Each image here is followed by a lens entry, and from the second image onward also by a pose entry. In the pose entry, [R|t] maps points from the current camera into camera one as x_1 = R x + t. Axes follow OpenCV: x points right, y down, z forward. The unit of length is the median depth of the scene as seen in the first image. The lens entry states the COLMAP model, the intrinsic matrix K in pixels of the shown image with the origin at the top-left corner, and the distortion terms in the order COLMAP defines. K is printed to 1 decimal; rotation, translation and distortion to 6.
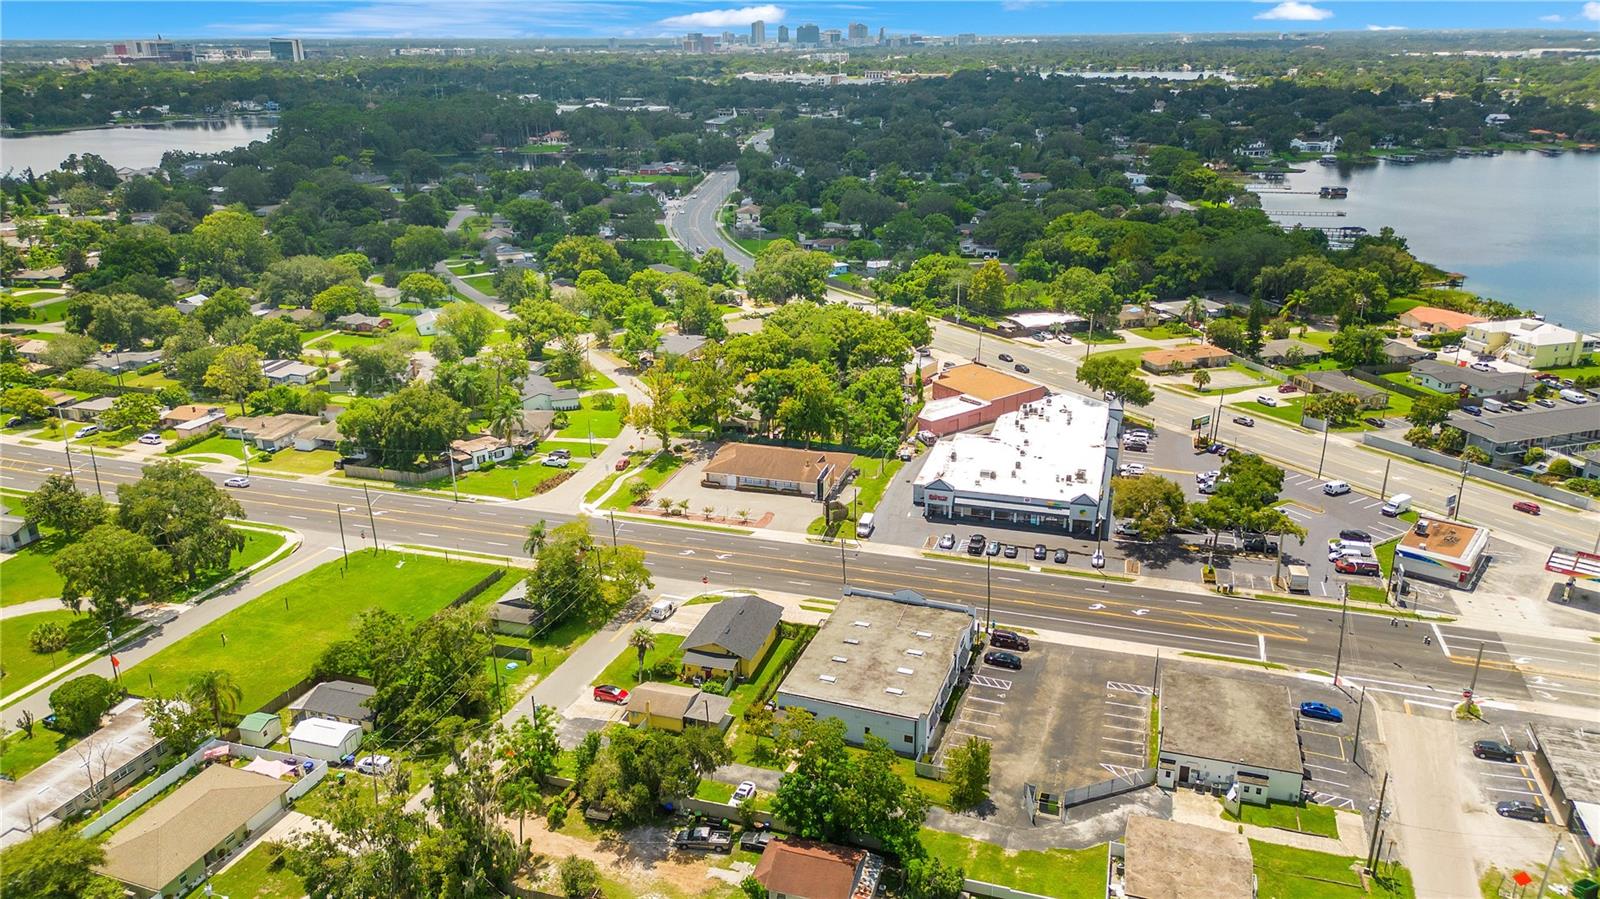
lens RADIAL K [[1149.0, 0, 796.3], [0, 1149.0, 448.4], [0, 0, 1]] dist [0.067841, -0.065149]
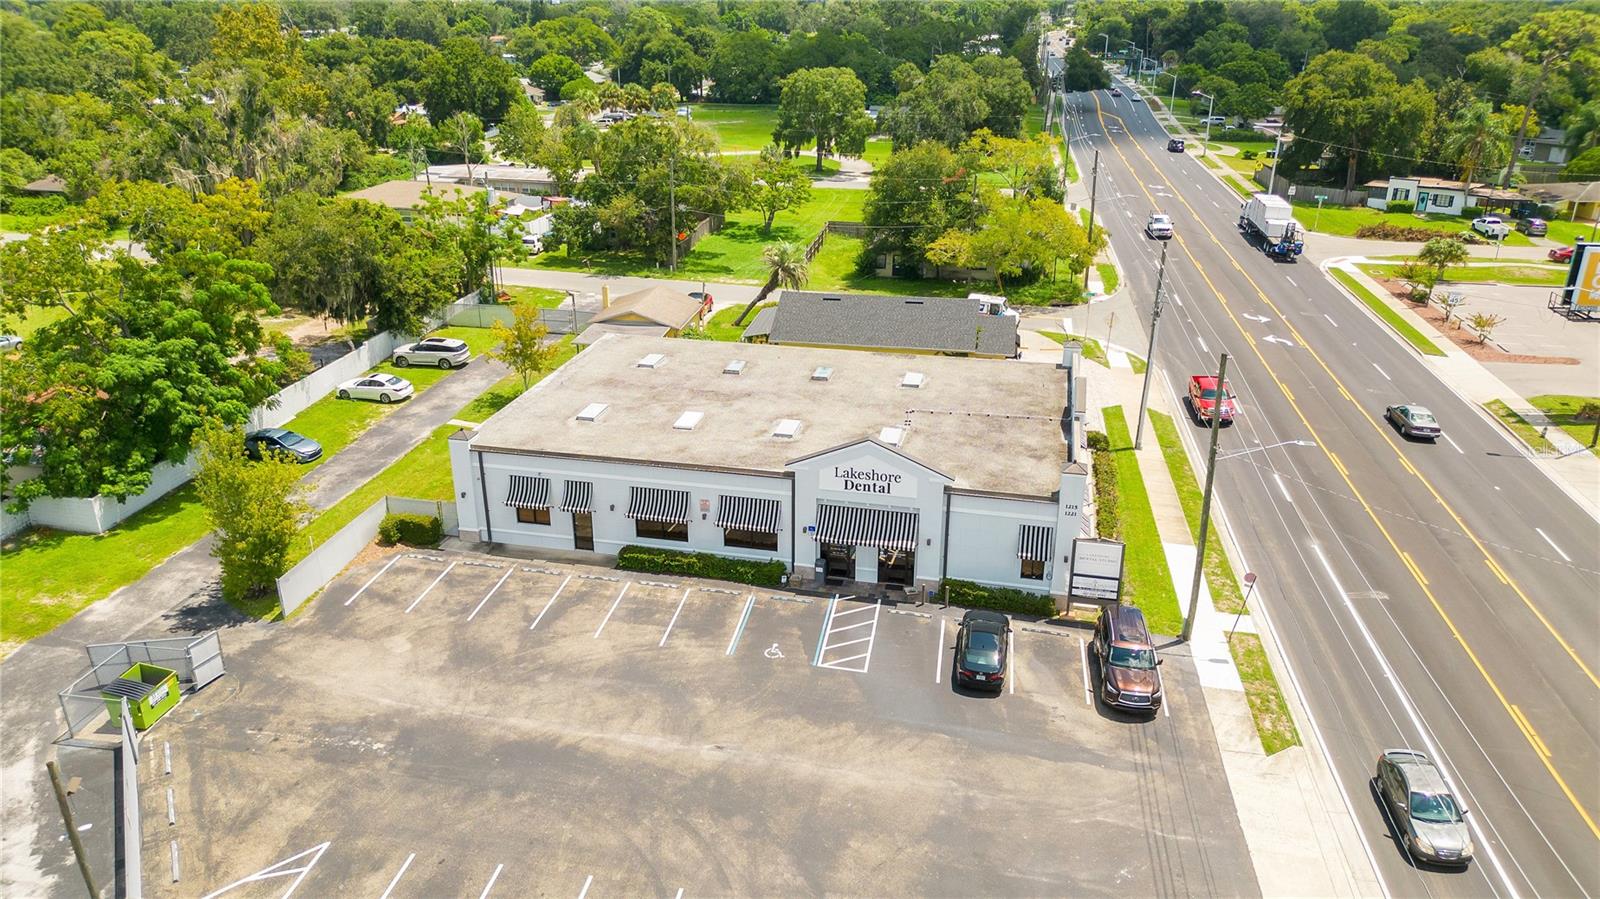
lens RADIAL K [[1120.4, 0, 796.1], [0, 1120.4, 451.0], [0, 0, 1]] dist [0.068064, -0.064900]
pose [[0.128404, 0.380330, -0.915894, 0.292033], [-0.339235, 0.884672, 0.319805, 0.046279], [0.931897, 0.269639, 0.242617, 0.620099]]
